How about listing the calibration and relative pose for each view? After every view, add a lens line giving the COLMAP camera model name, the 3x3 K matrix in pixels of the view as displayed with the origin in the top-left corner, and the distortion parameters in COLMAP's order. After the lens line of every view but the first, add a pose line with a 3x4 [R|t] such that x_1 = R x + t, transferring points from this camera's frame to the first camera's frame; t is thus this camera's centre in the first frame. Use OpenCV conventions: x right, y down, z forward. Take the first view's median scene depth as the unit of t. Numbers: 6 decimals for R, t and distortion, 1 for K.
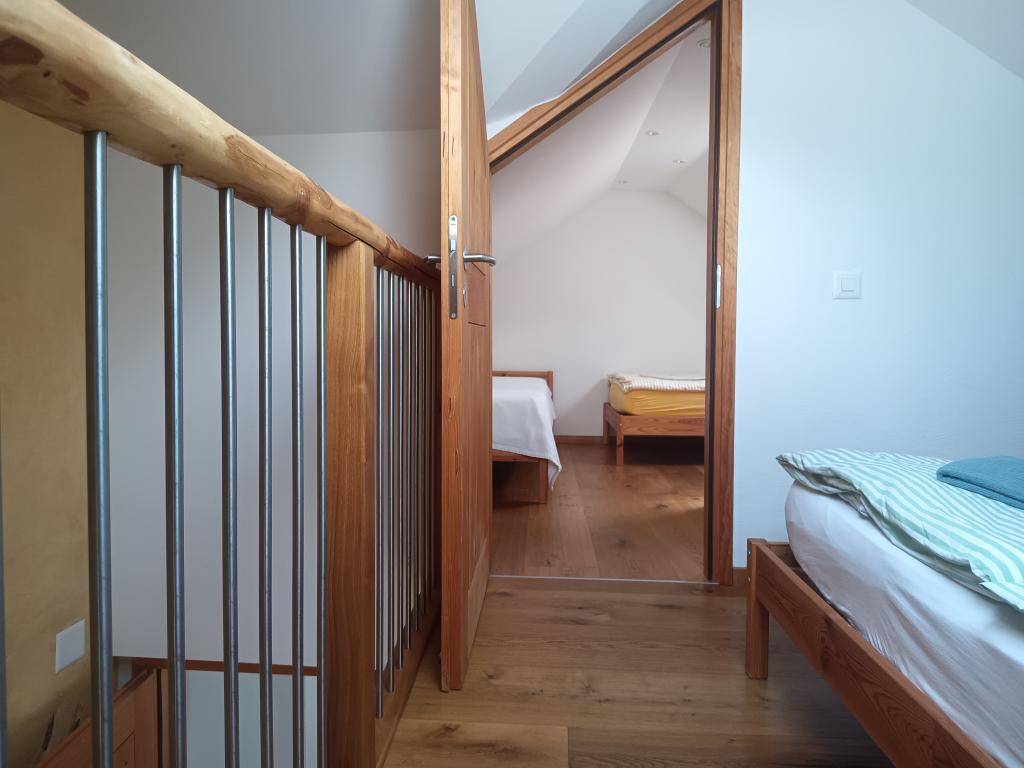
lens RADIAL K [[730.6, 0, 492.2], [0, 730.6, 381.4], [0, 0, 1]] dist [-0.006845, -0.006945]
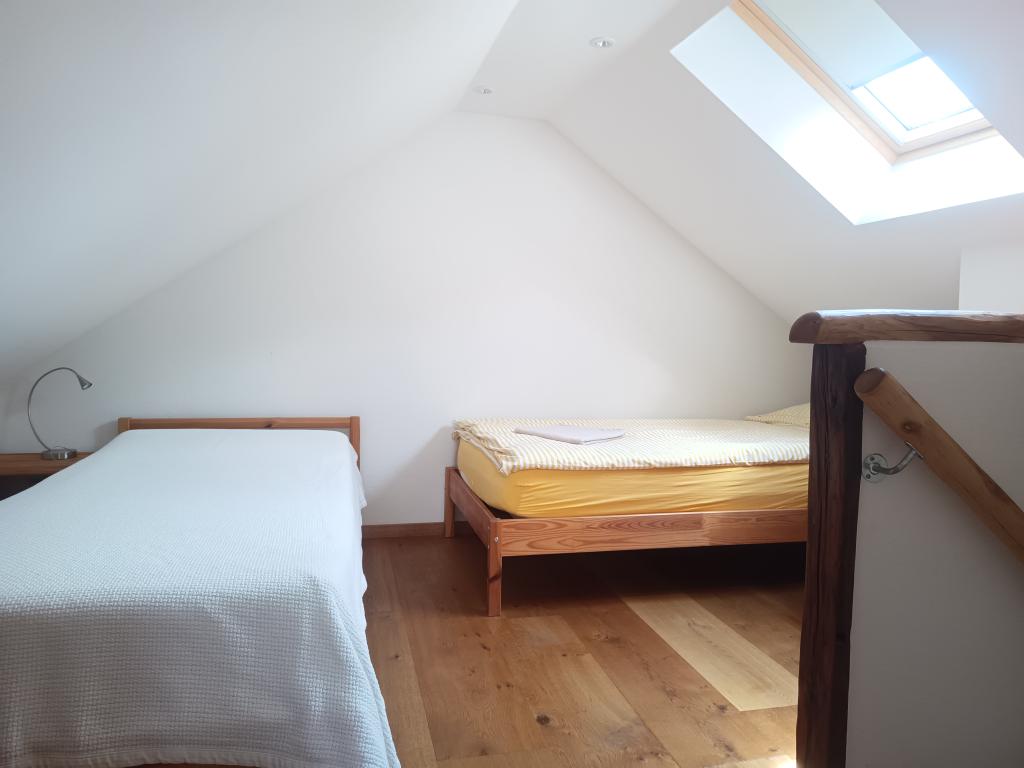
lens RADIAL K [[730.6, 0, 492.2], [0, 730.6, 381.4], [0, 0, 1]] dist [-0.006845, -0.006945]
pose [[0.961718, -0.000492, 0.274042, 0.028141], [-0.001545, 0.999973, 0.007217, -0.049631], [-0.274038, -0.007364, 0.961691, 0.453713]]
